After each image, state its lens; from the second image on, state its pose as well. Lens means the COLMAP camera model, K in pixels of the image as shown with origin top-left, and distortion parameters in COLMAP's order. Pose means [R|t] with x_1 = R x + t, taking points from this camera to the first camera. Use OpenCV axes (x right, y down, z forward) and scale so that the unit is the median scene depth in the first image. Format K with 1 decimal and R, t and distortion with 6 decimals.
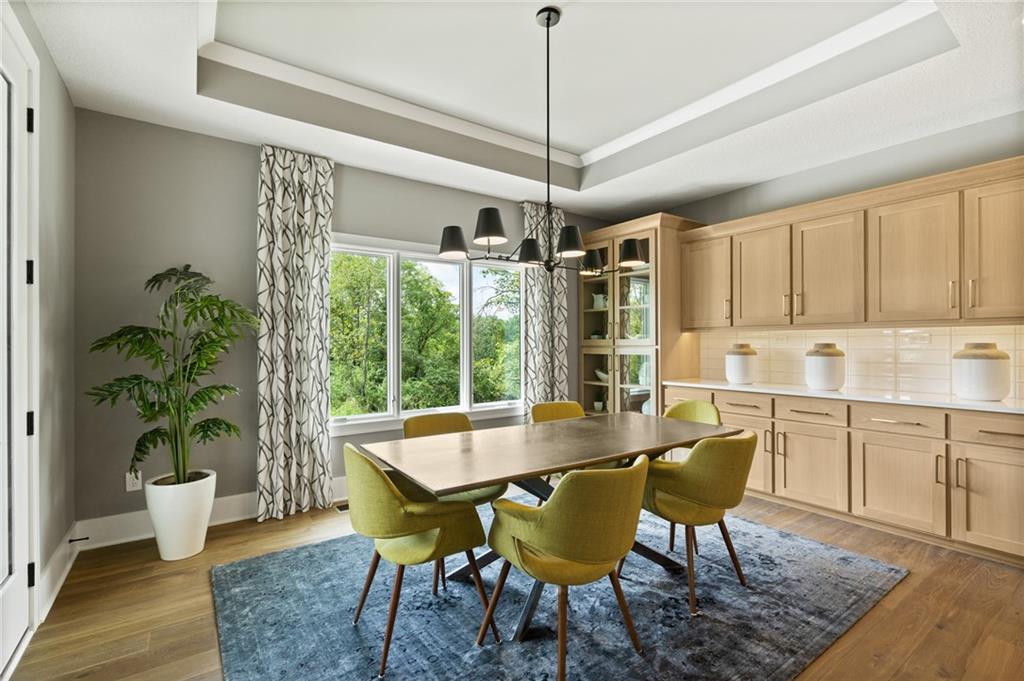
lens RADIAL K [[469.1, 0, 510.8], [0, 469.1, 341.5], [0, 0, 1]] dist [-0.000024, -0.000071]
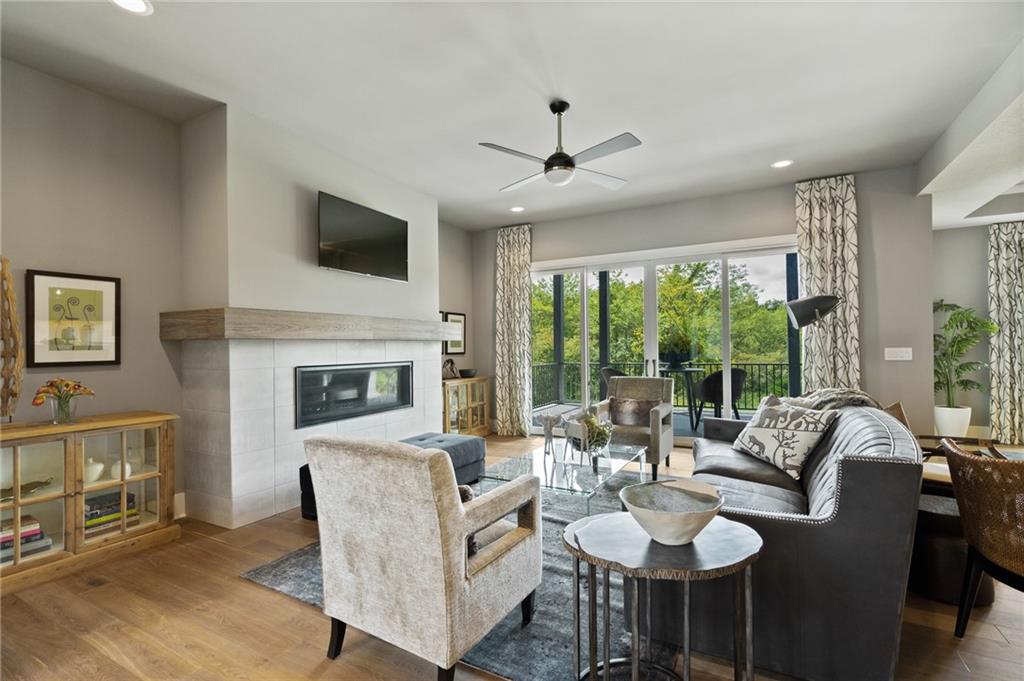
lens RADIAL K [[469.1, 0, 517.1], [0, 469.1, 344.0], [0, 0, 1]] dist [-0.000024, -0.000071]
pose [[0.445562, -0.003522, -0.895244, 0.159798], [0.012436, 0.999920, 0.002256, -0.005589], [0.895165, -0.012139, 0.445570, -0.906530]]
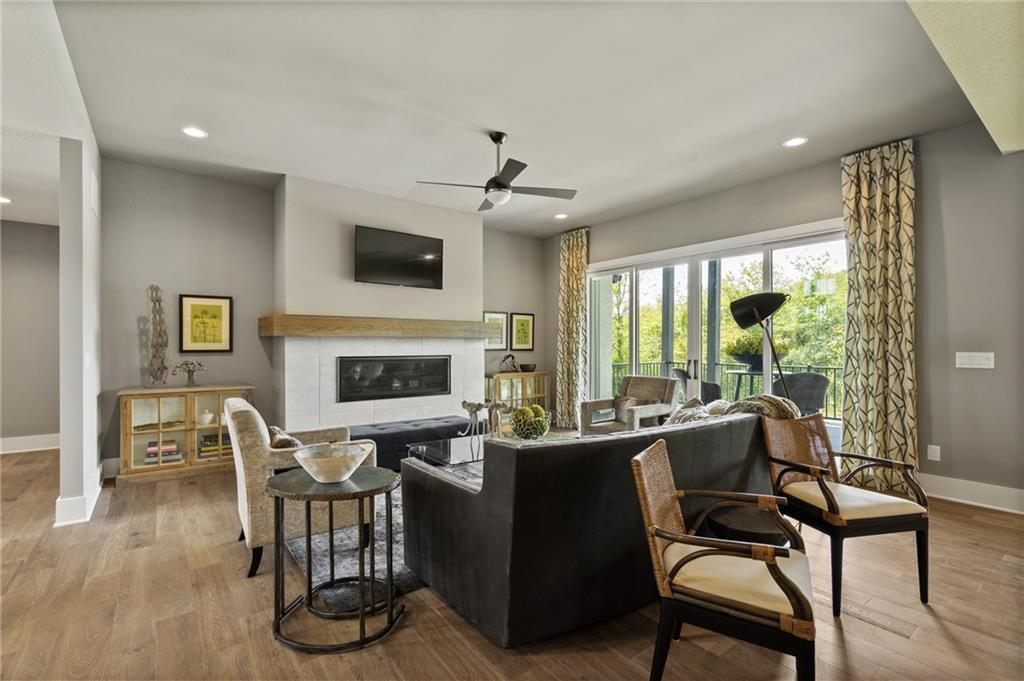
lens RADIAL K [[469.1, 0, 518.9], [0, 469.1, 344.5], [0, 0, 1]] dist [-0.000024, -0.000071]
pose [[0.044917, 0.006078, -0.998972, 0.364843], [0.001953, 0.999979, 0.006172, -0.004215], [0.998989, -0.002228, 0.044904, -0.543544]]
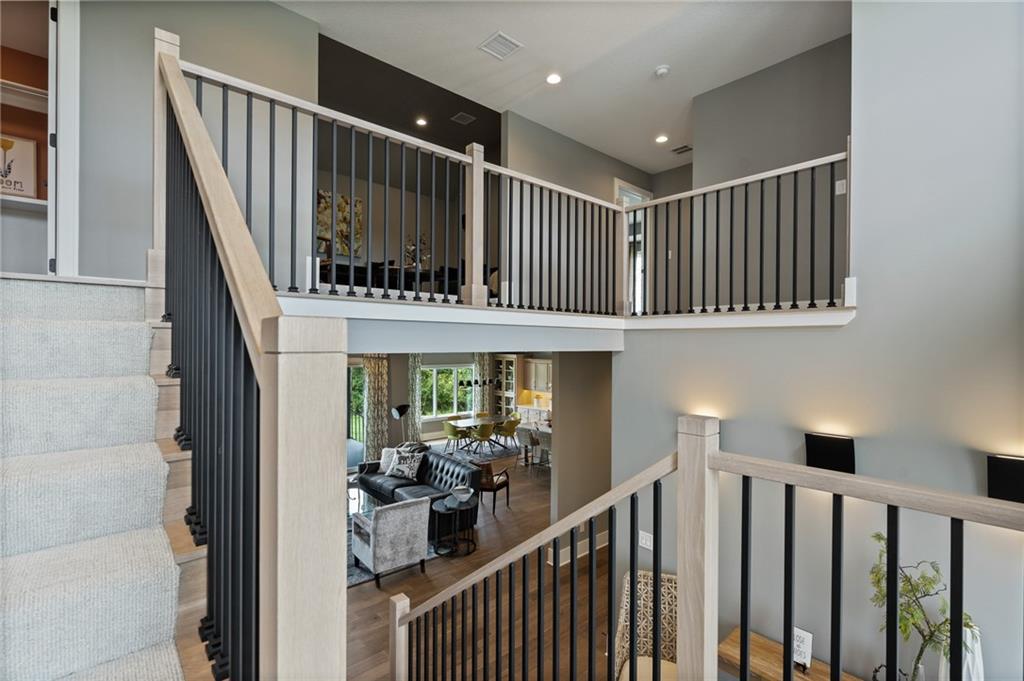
lens RADIAL K [[469.1, 0, 510.9], [0, 469.1, 343.5], [0, 0, 1]] dist [-0.000024, -0.000071]
pose [[0.992839, 0.012337, 0.118818, -0.095291], [-0.012623, 0.999919, 0.001651, -0.312753], [-0.118788, -0.003139, 0.992915, -1.982817]]
